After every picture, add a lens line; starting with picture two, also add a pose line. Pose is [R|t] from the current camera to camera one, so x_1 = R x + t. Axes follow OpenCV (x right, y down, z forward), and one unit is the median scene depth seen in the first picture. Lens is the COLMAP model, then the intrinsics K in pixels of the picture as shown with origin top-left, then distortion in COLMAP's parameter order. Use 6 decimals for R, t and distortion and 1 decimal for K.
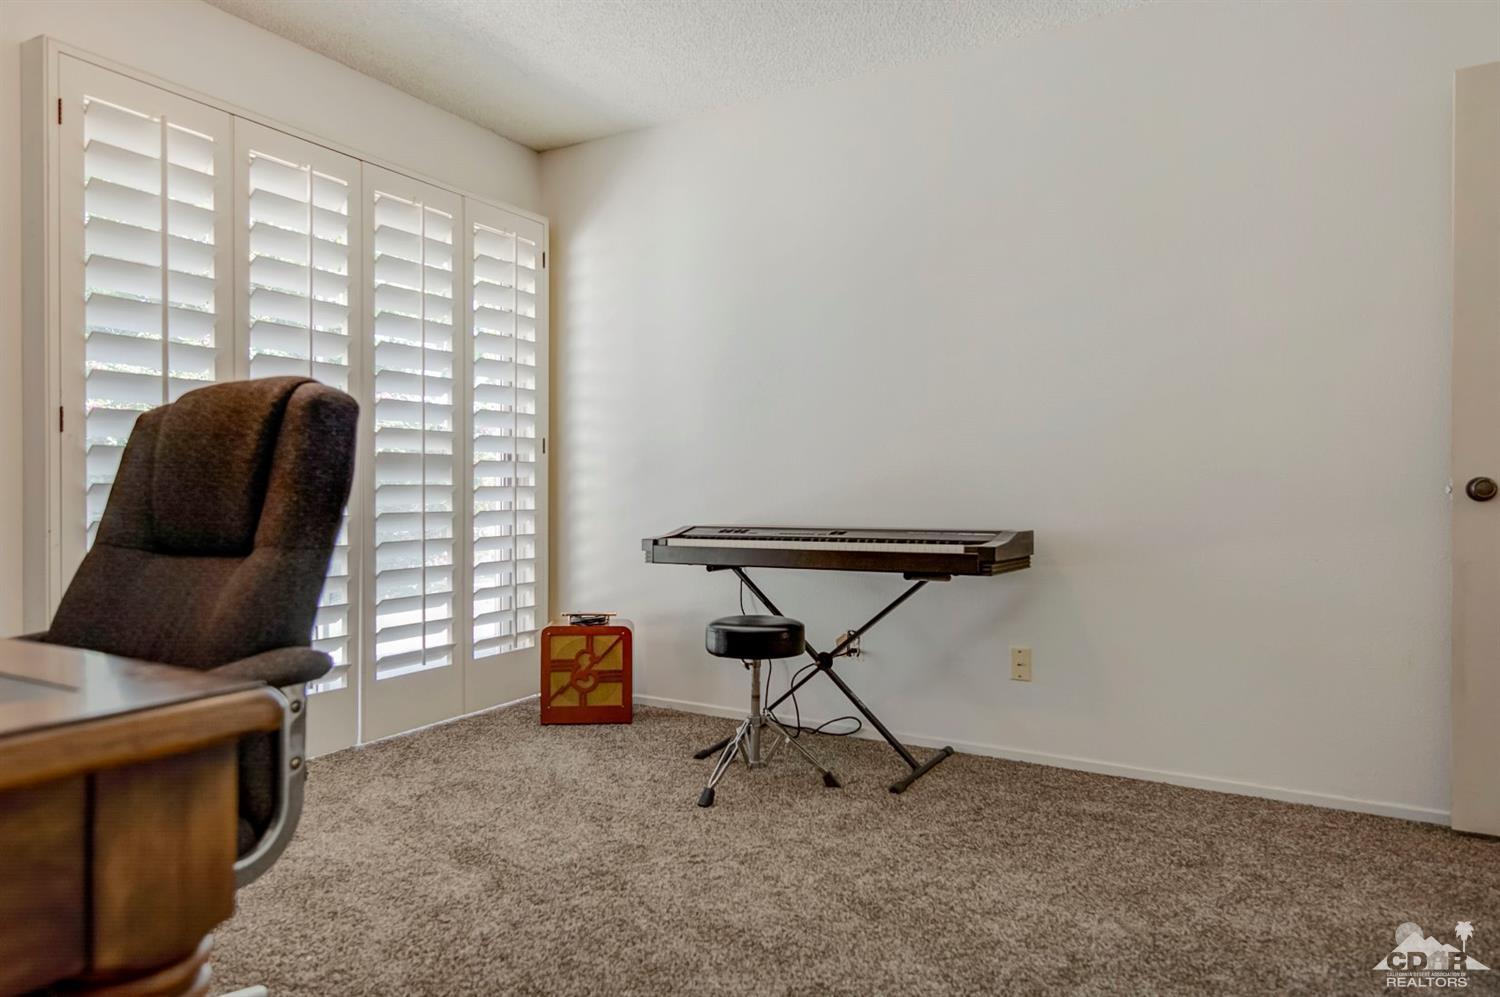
lens RADIAL K [[915.6, 0, 750.4], [0, 915.6, 496.2], [0, 0, 1]] dist [0.007994, -0.000758]
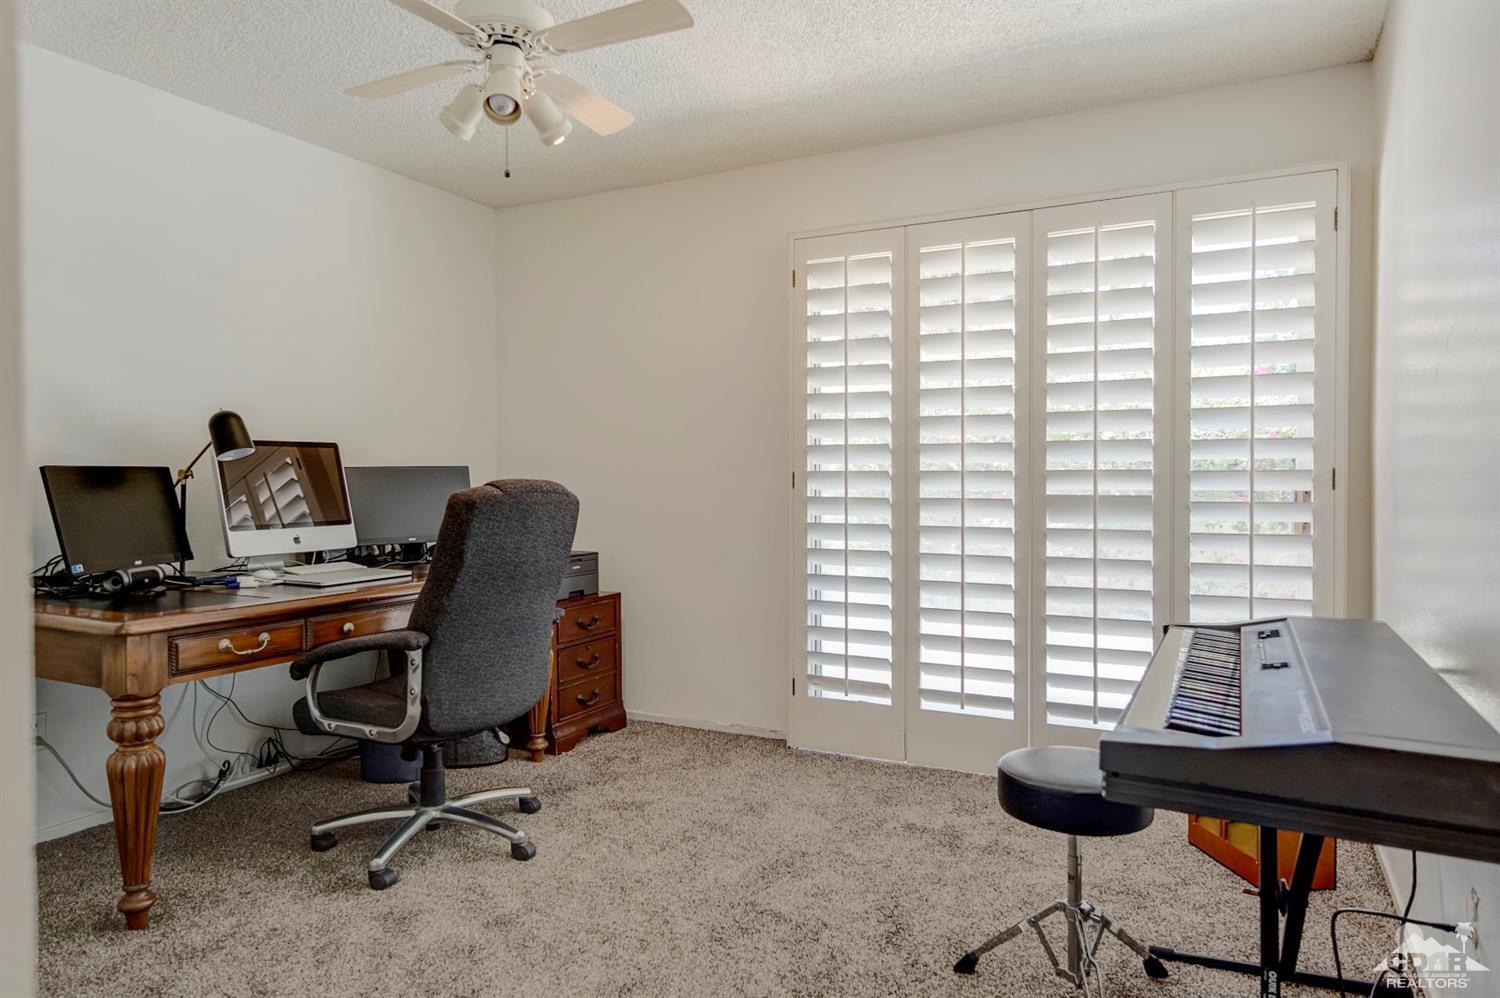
lens RADIAL K [[915.6, 0, 750.4], [0, 915.6, 496.7], [0, 0, 1]] dist [0.007994, -0.000758]
pose [[0.040750, 0.023739, -0.998887, 0.645200], [-0.014652, 0.999624, 0.023159, -0.071690], [0.999062, 0.013692, 0.041083, 0.712239]]
